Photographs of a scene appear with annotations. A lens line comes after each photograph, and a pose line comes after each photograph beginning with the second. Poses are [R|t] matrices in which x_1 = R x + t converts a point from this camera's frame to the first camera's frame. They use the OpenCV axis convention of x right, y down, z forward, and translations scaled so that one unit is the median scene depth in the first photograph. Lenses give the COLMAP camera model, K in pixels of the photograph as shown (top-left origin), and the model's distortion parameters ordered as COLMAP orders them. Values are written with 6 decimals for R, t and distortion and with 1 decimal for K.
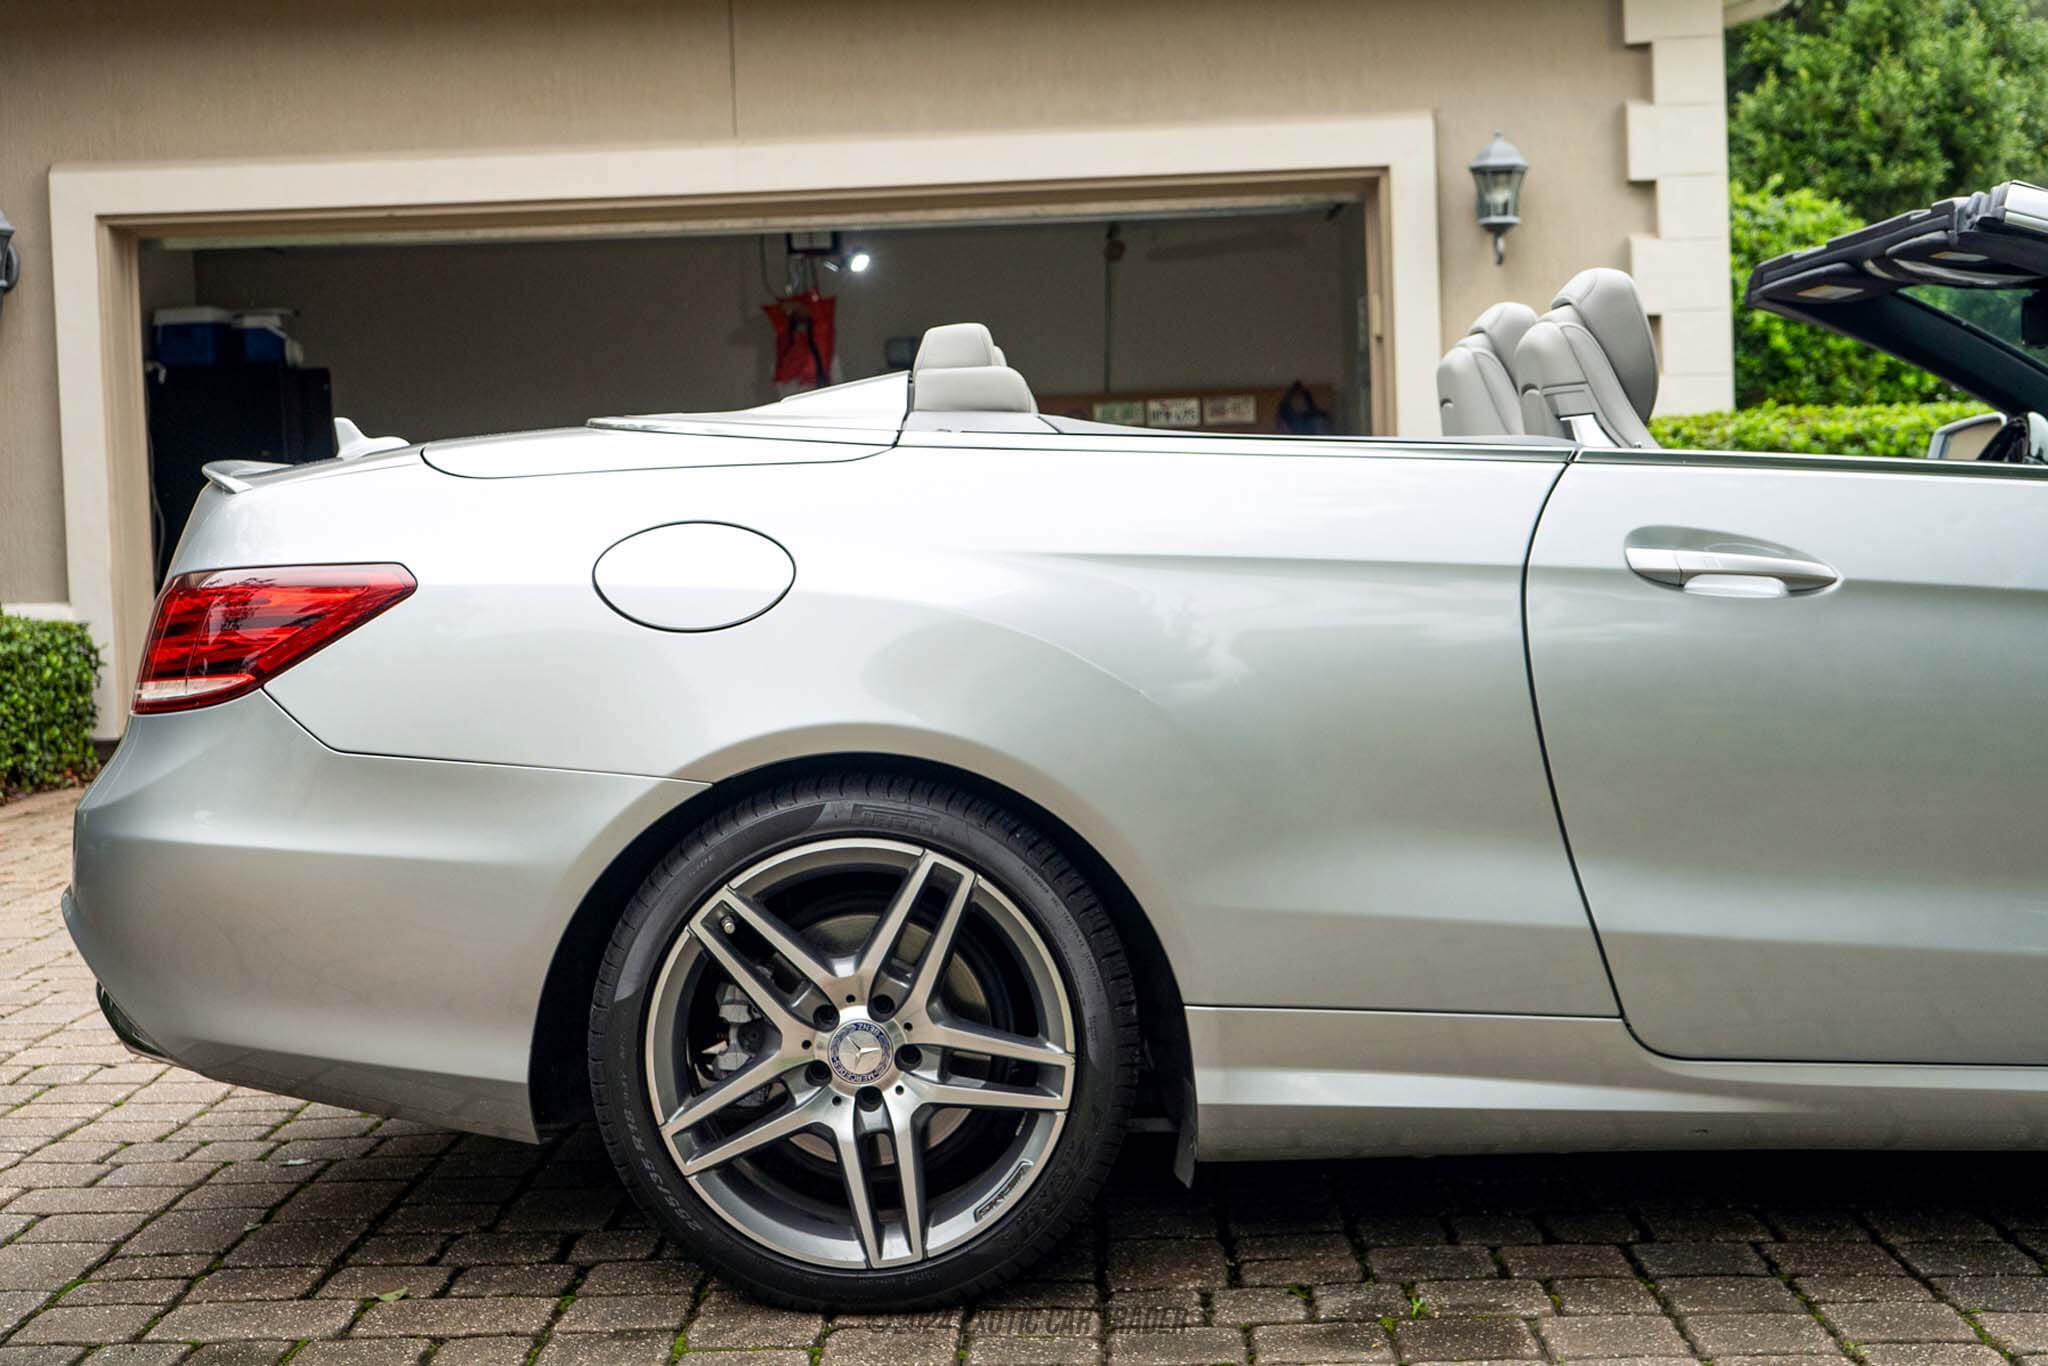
lens RADIAL K [[2990.7, 0, 954.3], [0, 2990.7, 637.0], [0, 0, 1]] dist [-0.013654, 0.000000]
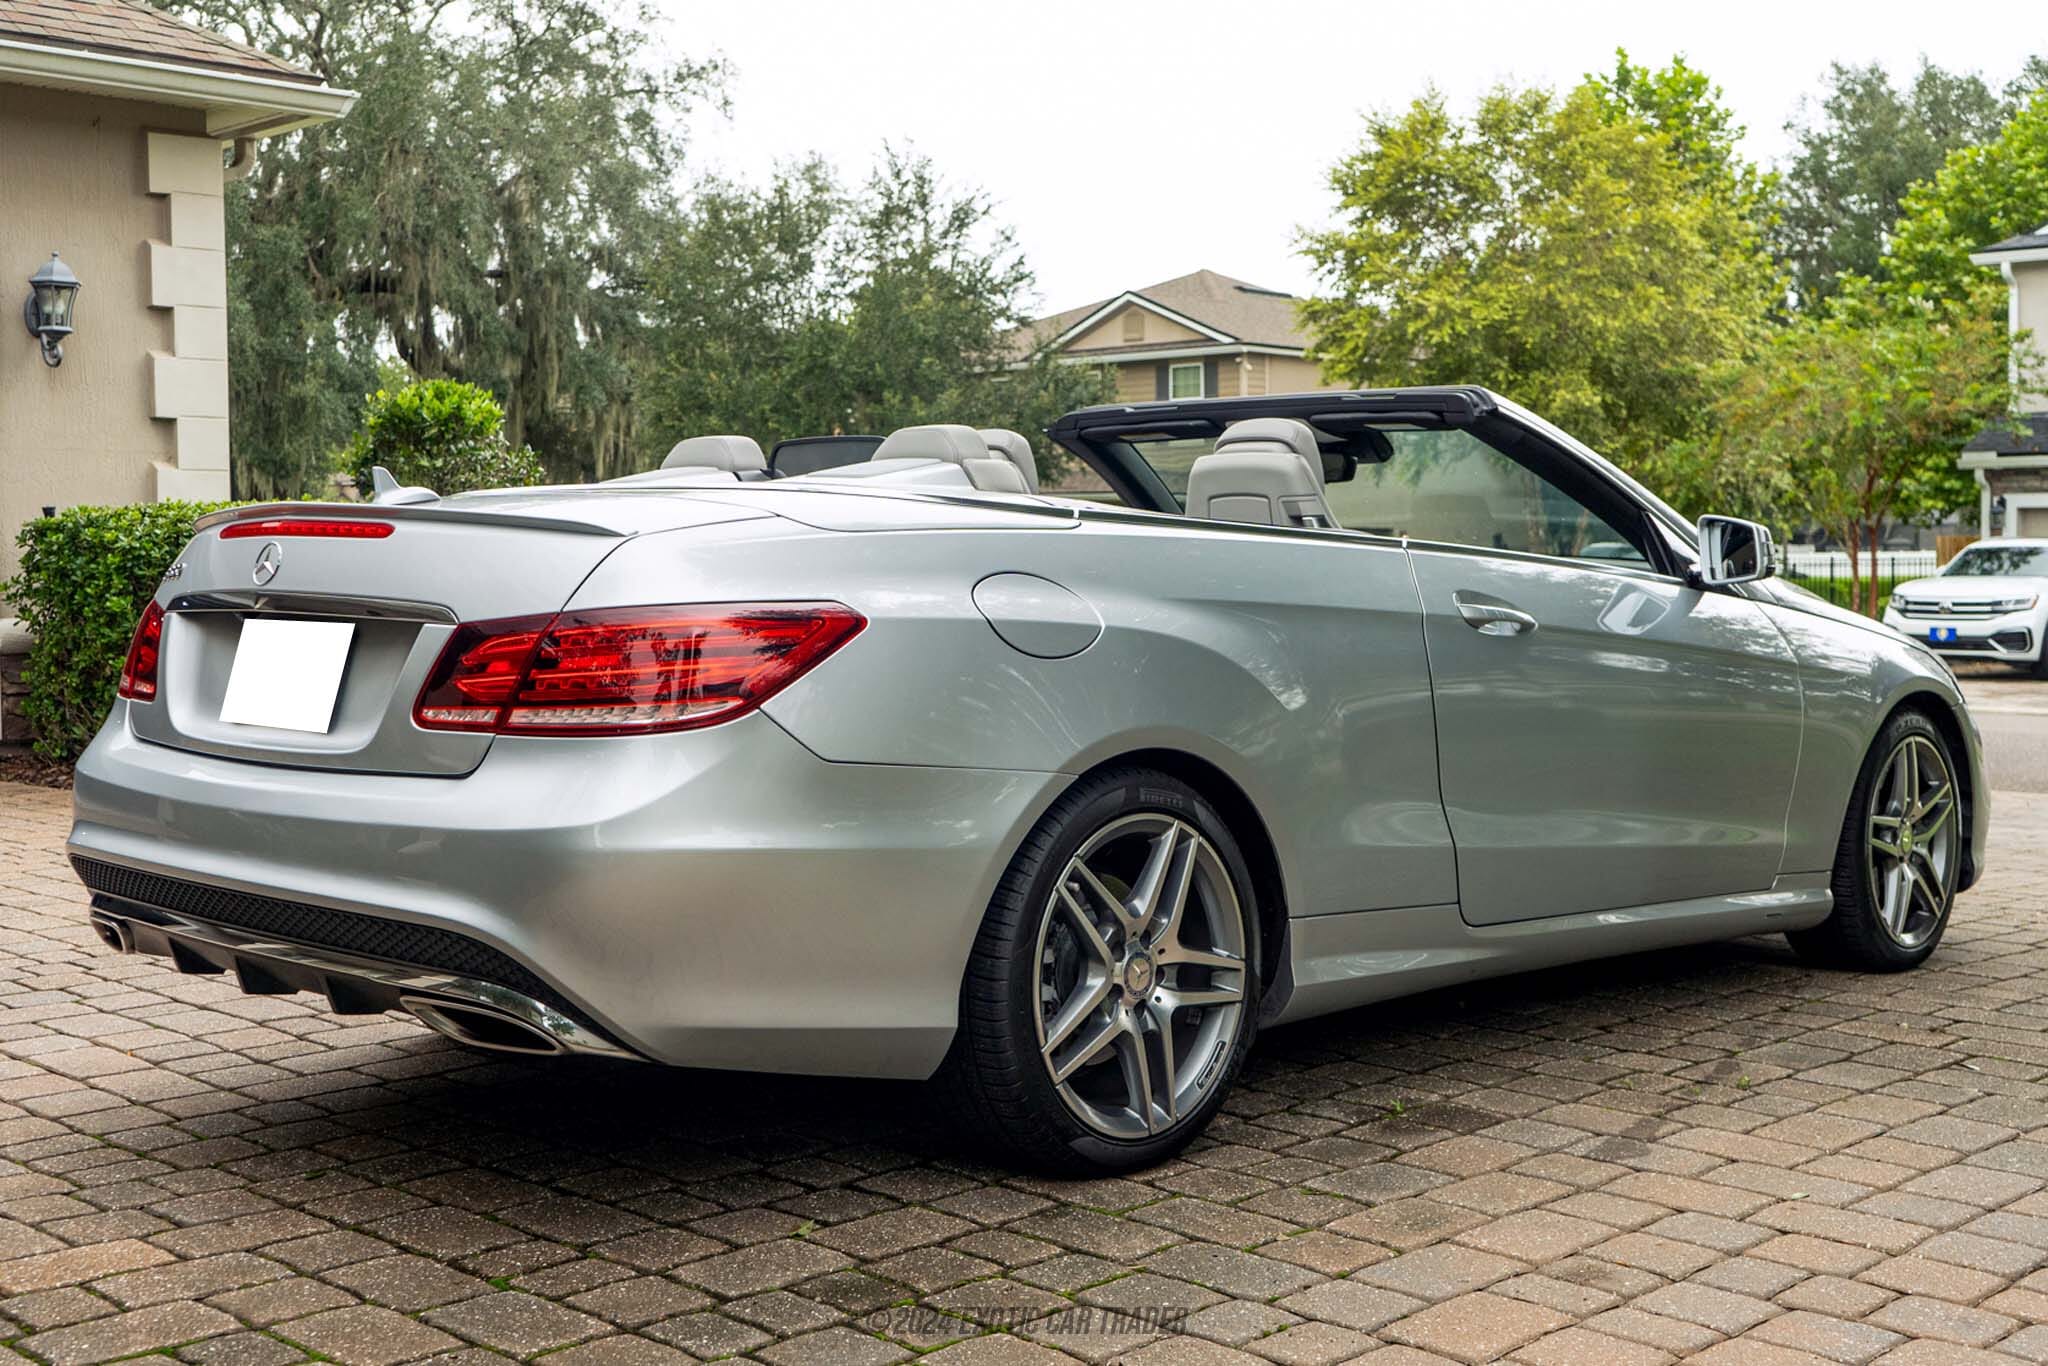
lens RADIAL K [[2390.6, 0, 1012.2], [0, 2390.6, 685.2], [0, 0, 1]] dist [-0.031278, 0.000000]
pose [[0.671373, -0.008851, 0.741067, -0.254706], [0.010671, 0.999940, 0.002275, 0.002208], [-0.741043, 0.006381, 0.671427, 0.098119]]
